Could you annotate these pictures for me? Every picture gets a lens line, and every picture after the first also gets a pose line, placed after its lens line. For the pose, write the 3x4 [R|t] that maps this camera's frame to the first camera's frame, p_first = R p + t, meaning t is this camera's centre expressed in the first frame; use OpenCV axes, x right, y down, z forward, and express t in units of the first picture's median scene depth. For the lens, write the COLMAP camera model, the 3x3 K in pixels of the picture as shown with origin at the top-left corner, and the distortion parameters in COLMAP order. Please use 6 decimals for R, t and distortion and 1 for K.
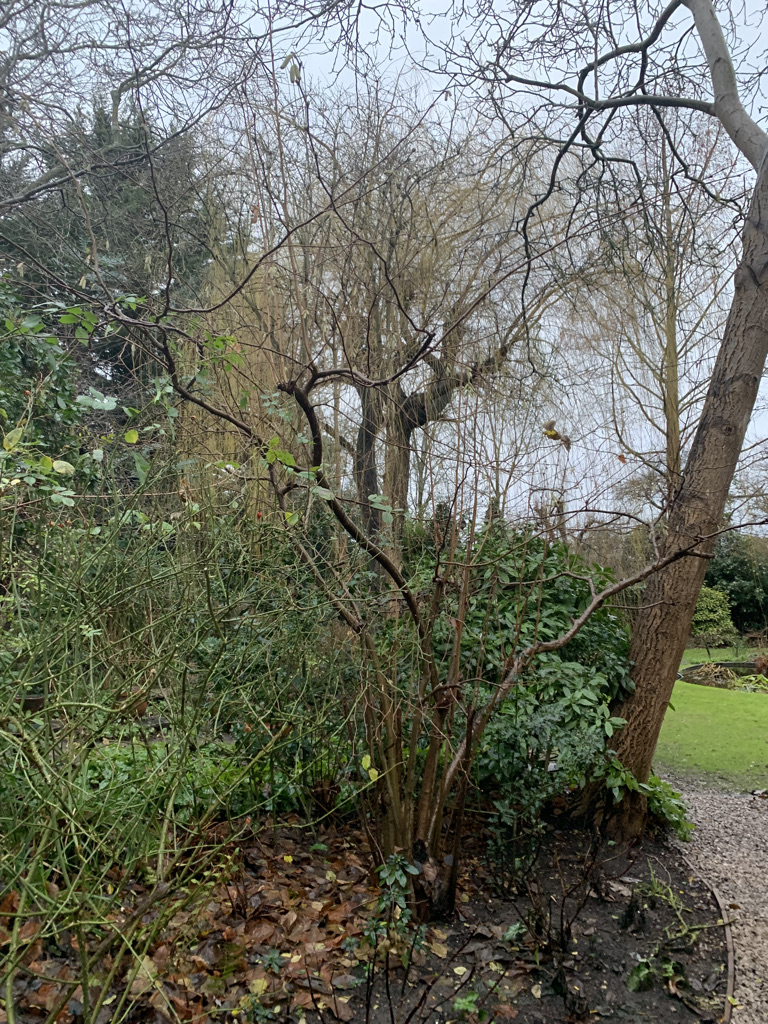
lens RADIAL K [[721.4, 0, 384.0], [0, 721.4, 512.0], [0, 0, 1]] dist [-0.003928, -0.011362]
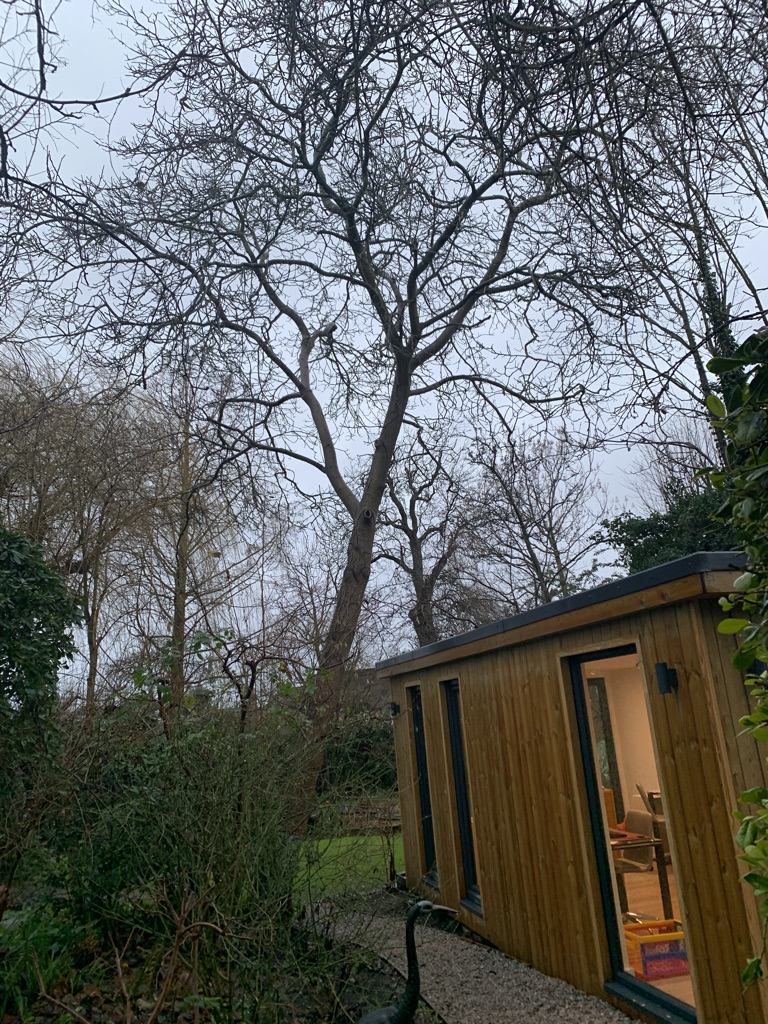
lens RADIAL K [[721.4, 0, 384.0], [0, 721.4, 512.0], [0, 0, 1]] dist [-0.003928, -0.011362]
pose [[0.746970, 0.142551, 0.649396, -0.943672], [0.011042, 0.973949, -0.226497, -0.096323], [-0.664766, 0.176357, 0.725937, -0.607458]]
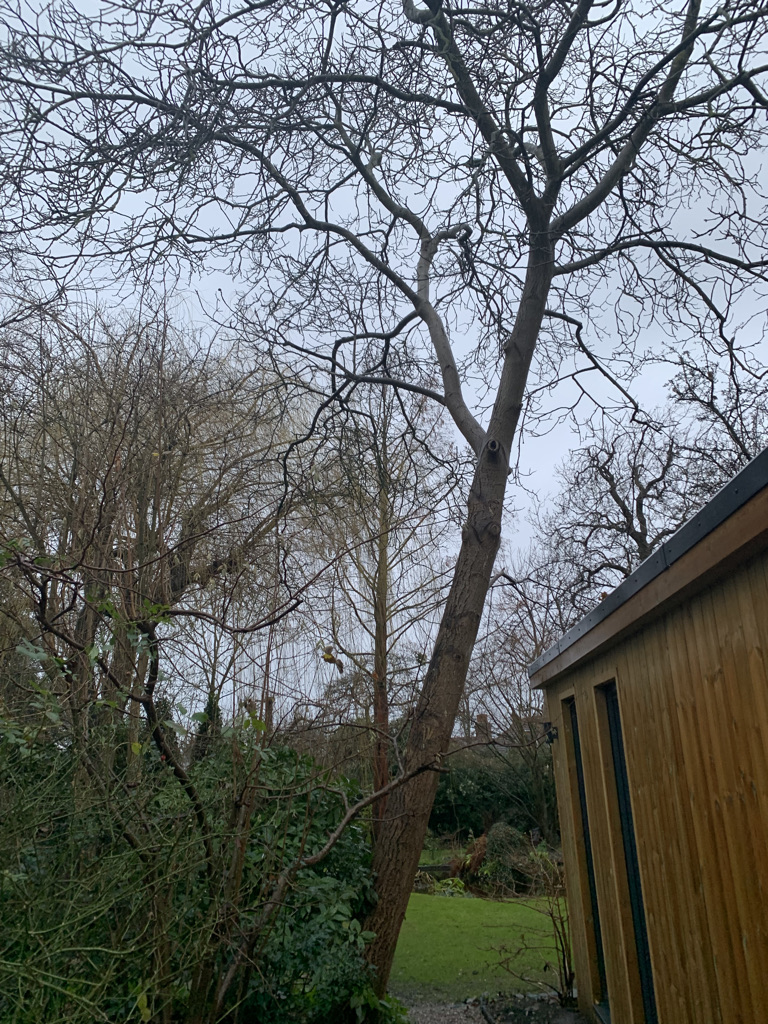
lens RADIAL K [[721.4, 0, 384.0], [0, 721.4, 512.0], [0, 0, 1]] dist [-0.003928, -0.011362]
pose [[0.922667, 0.127785, 0.363808, -0.094689], [-0.028959, 0.963792, -0.265080, -0.024890], [-0.384508, 0.234045, 0.892959, -0.083667]]
